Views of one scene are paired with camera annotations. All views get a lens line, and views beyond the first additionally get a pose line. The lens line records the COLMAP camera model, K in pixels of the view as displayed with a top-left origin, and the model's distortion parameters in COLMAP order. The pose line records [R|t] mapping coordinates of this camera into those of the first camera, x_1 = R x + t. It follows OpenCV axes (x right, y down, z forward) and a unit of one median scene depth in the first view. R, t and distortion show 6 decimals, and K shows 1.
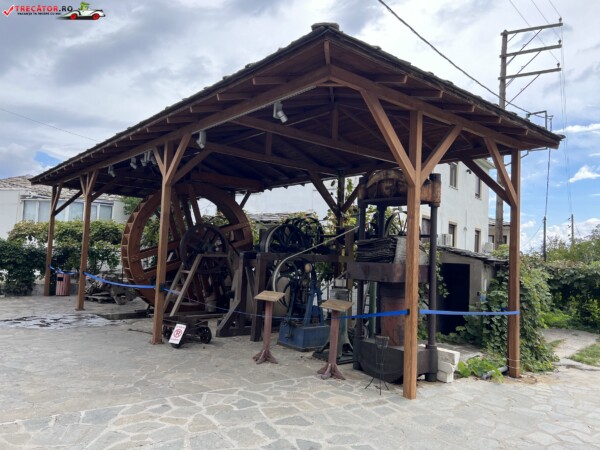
lens RADIAL K [[456.2, 0, 299.8], [0, 456.2, 223.1], [0, 0, 1]] dist [0.050392, -0.060163]
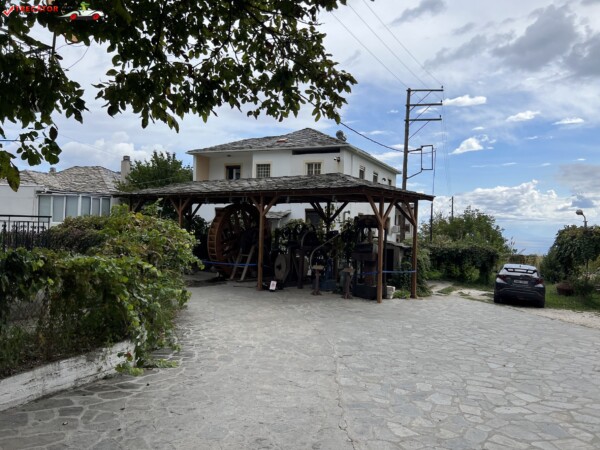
lens RADIAL K [[456.2, 0, 299.8], [0, 456.2, 223.1], [0, 0, 1]] dist [0.050392, -0.060163]
pose [[0.979015, -0.008739, 0.203601, -0.461831], [-0.005066, 0.997728, 0.067187, -0.162895], [-0.203726, -0.066808, 0.976746, -0.909376]]
